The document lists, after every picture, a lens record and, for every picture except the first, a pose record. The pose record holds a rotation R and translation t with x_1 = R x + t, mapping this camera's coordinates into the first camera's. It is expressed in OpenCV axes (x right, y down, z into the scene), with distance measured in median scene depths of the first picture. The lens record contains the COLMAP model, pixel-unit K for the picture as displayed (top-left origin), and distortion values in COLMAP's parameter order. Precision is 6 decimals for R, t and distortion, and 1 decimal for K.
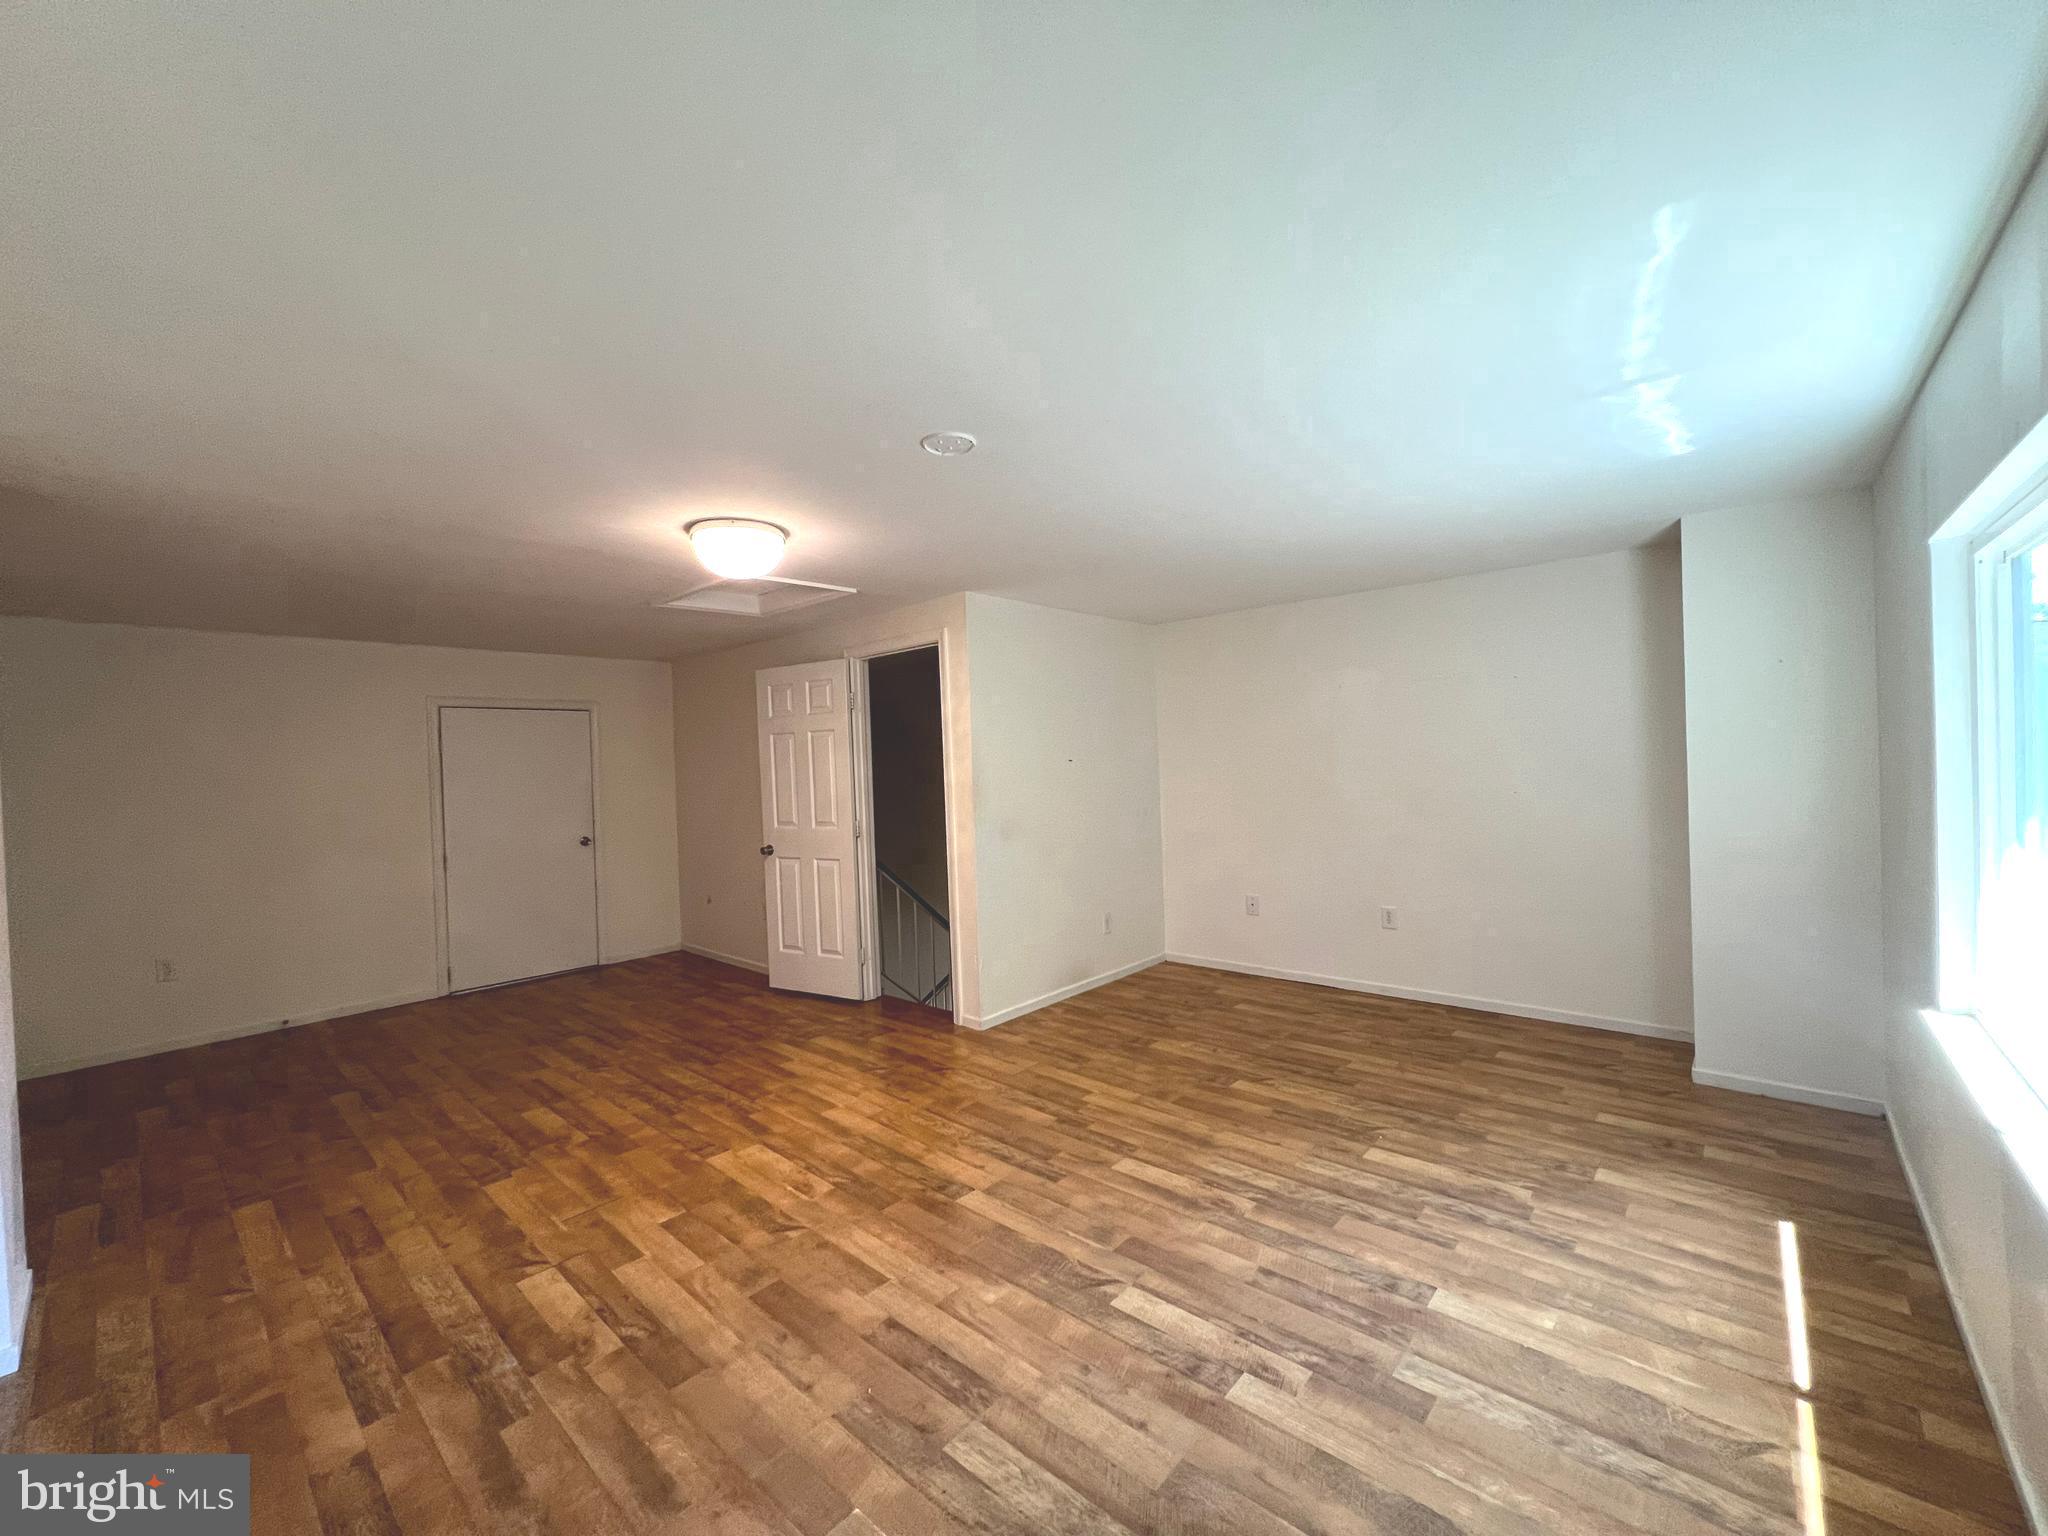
lens RADIAL K [[817.5, 0, 1022.0], [0, 817.5, 767.0], [0, 0, 1]] dist [-0.001706, -0.000128]
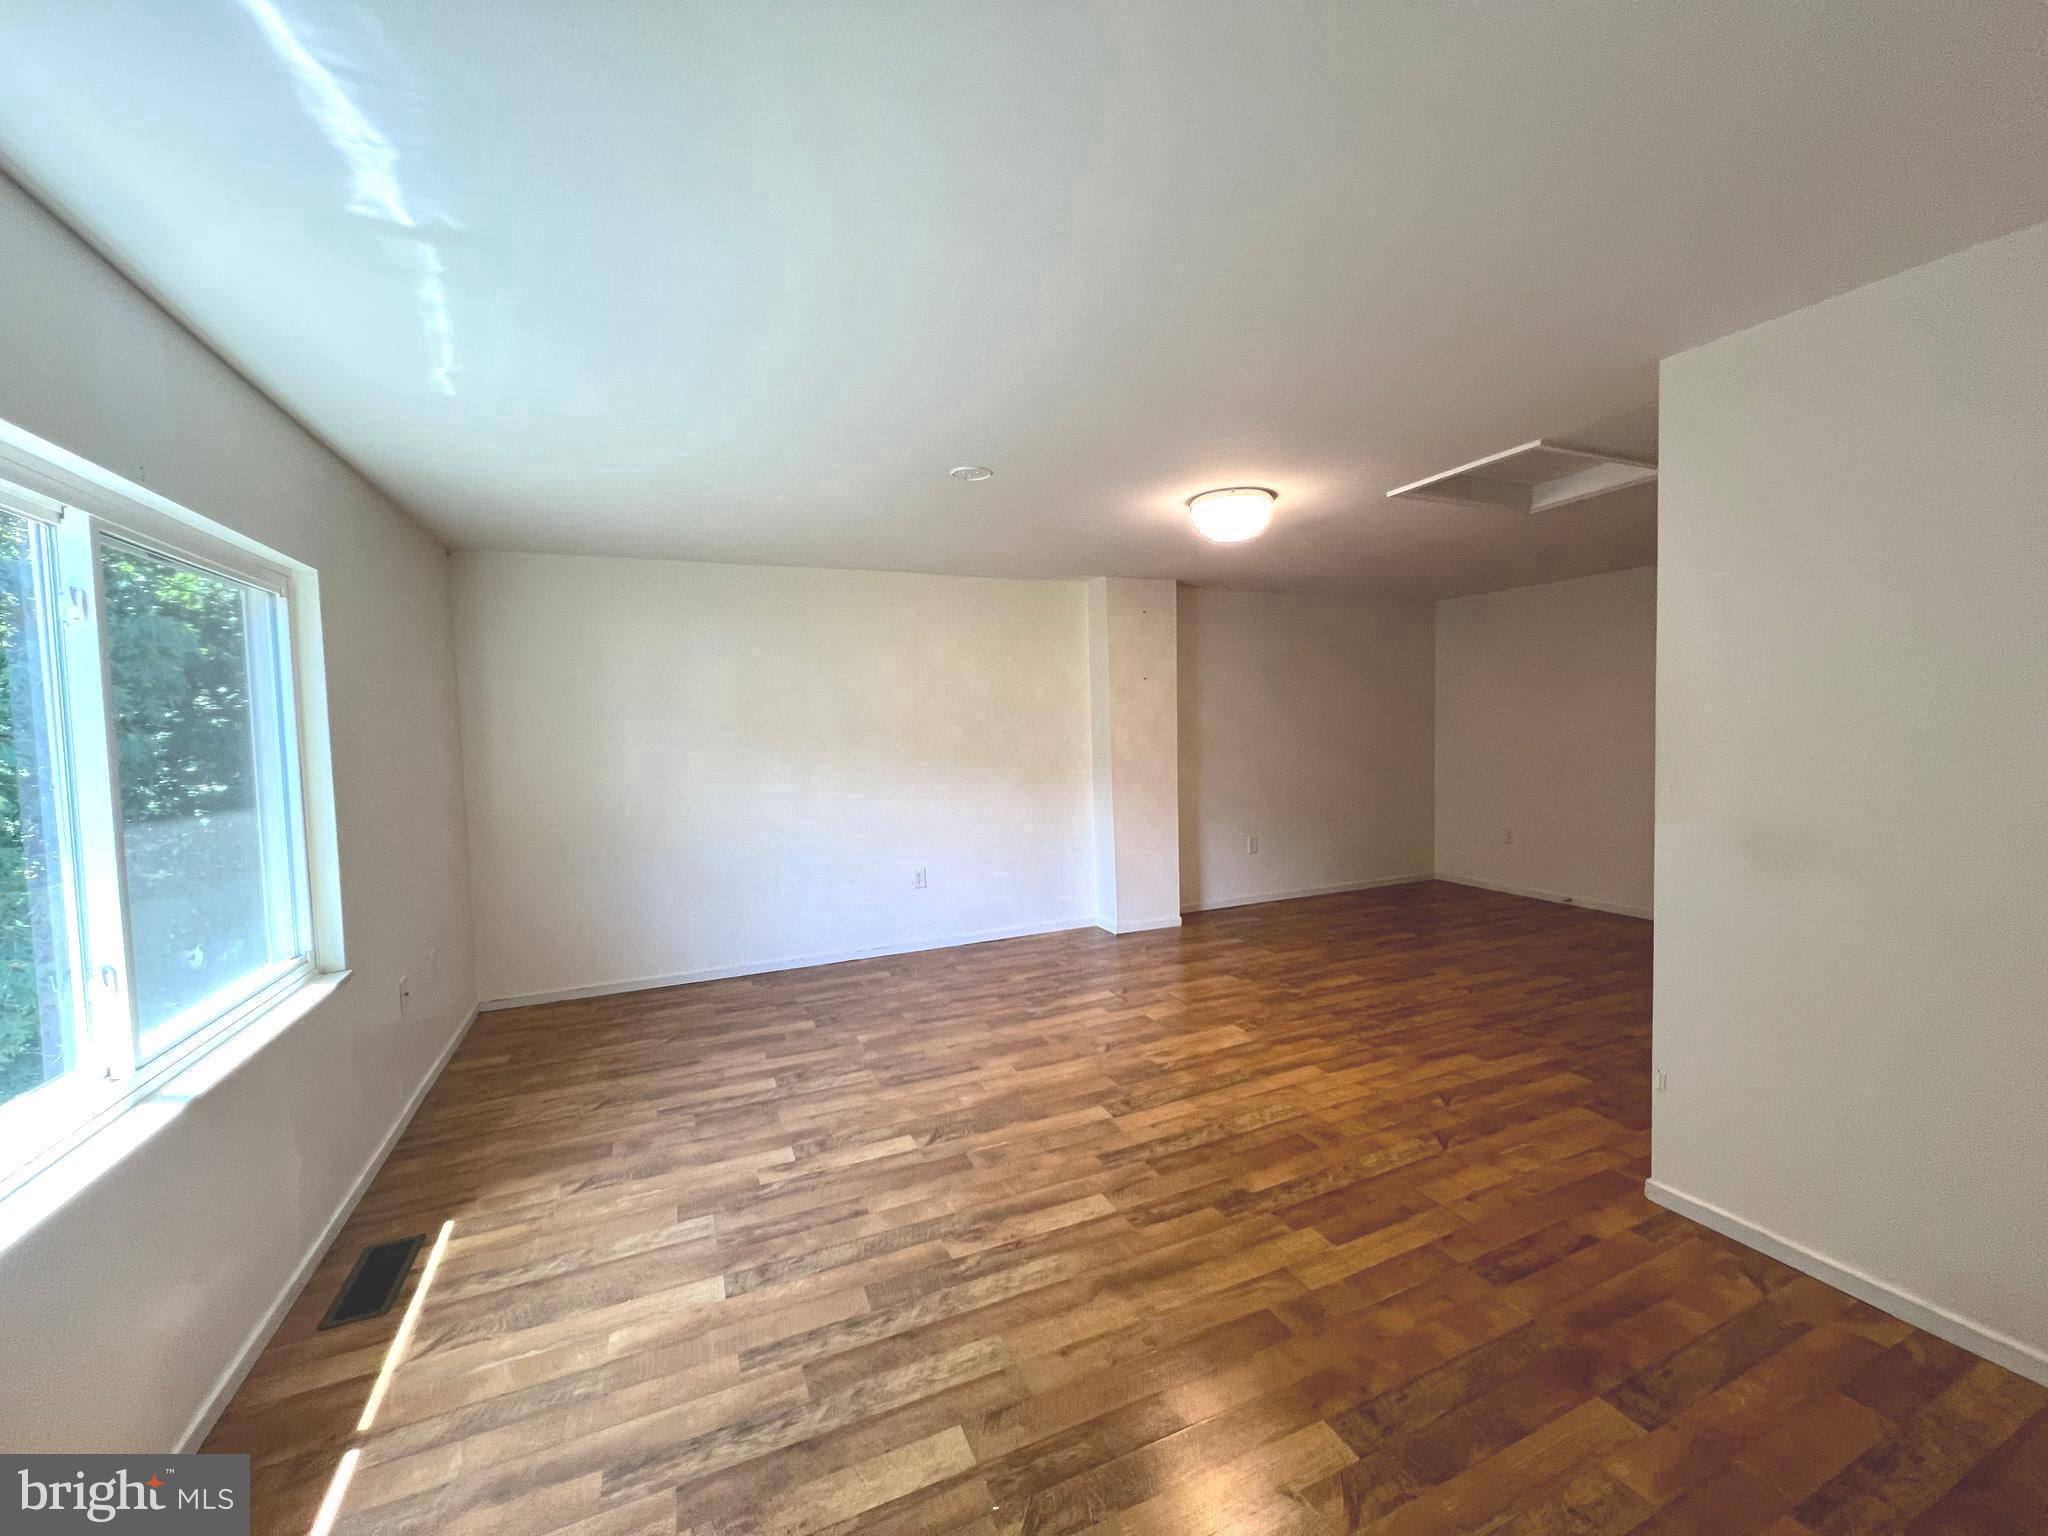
lens RADIAL K [[817.5, 0, 1022.0], [0, 817.5, 767.0], [0, 0, 1]] dist [-0.001706, -0.000128]
pose [[-0.410638, 0.093261, -0.907017, 1.058241], [0.032208, 0.995618, 0.087789, -0.036917], [0.911230, 0.006837, -0.411842, 1.539597]]
